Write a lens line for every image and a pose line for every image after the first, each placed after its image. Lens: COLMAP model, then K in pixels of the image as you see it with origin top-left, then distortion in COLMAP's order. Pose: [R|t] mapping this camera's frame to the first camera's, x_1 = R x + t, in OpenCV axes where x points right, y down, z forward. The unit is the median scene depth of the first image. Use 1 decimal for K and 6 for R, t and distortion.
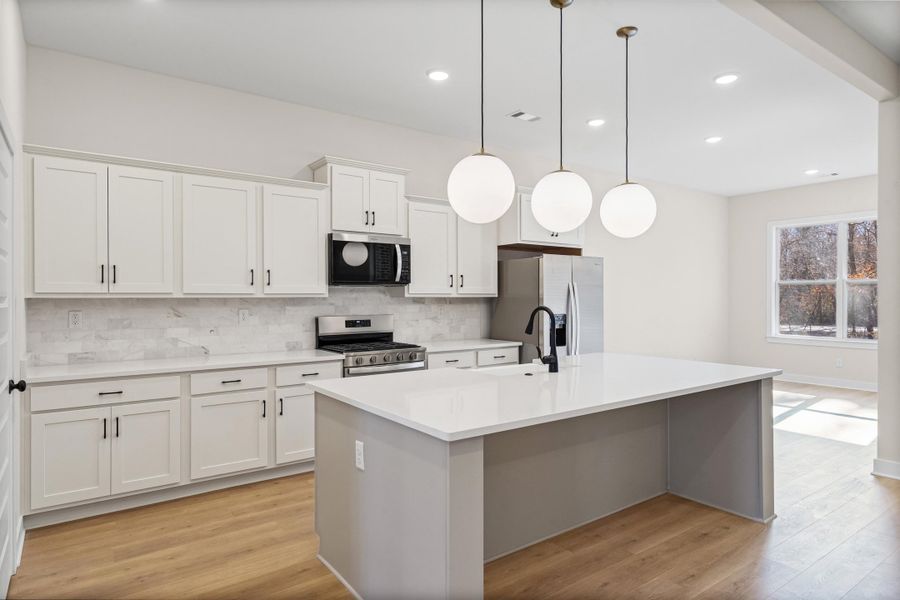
lens RADIAL K [[527.0, 0, 450.0], [0, 527.0, 300.0], [0, 0, 1]] dist [0.003202, 0.000658]
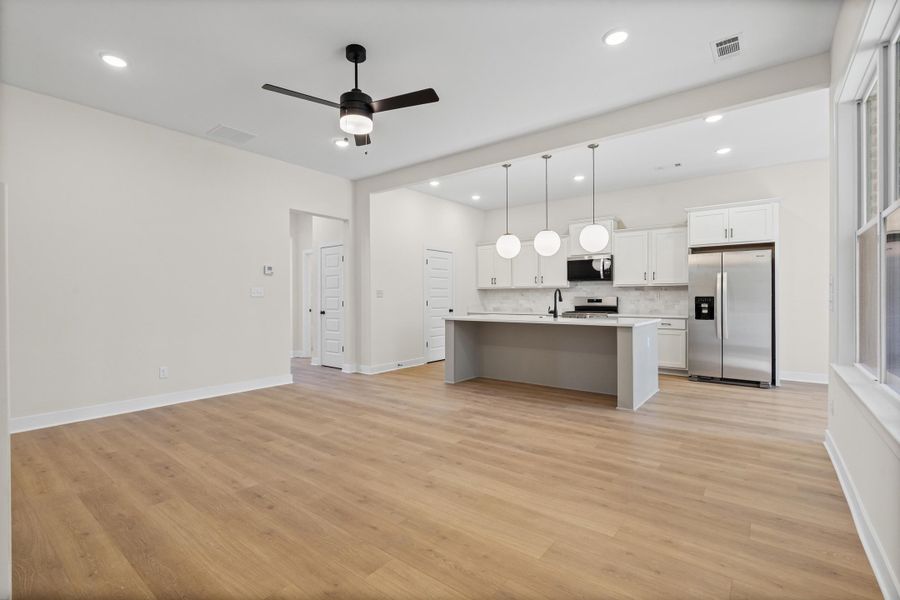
lens RADIAL K [[409.2, 0, 439.9], [0, 409.2, 299.0], [0, 0, 1]] dist [-0.002159, -0.000269]
pose [[0.261333, 0.008134, -0.965215, 1.145157], [0.001201, 0.999961, 0.008751, 0.024267], [0.965248, -0.003446, 0.261313, 0.055847]]
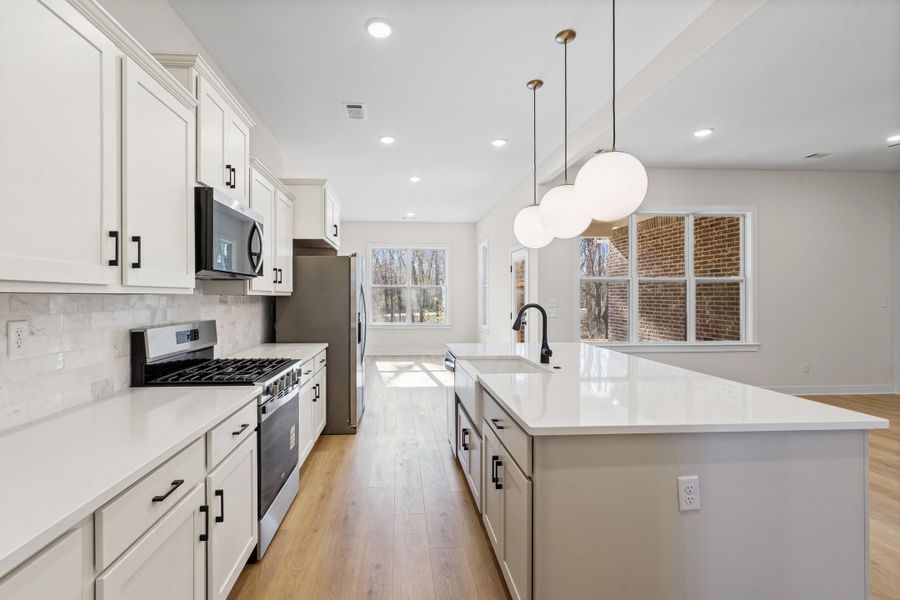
lens RADIAL K [[418.4, 0, 424.7], [0, 418.4, 293.7], [0, 0, 1]] dist [0.034671, 0.000058]
pose [[0.531211, 0.009463, 0.847187, -0.461715], [-0.000938, 0.999944, -0.010581, -0.001203], [-0.847239, 0.004826, 0.531190, 0.489430]]
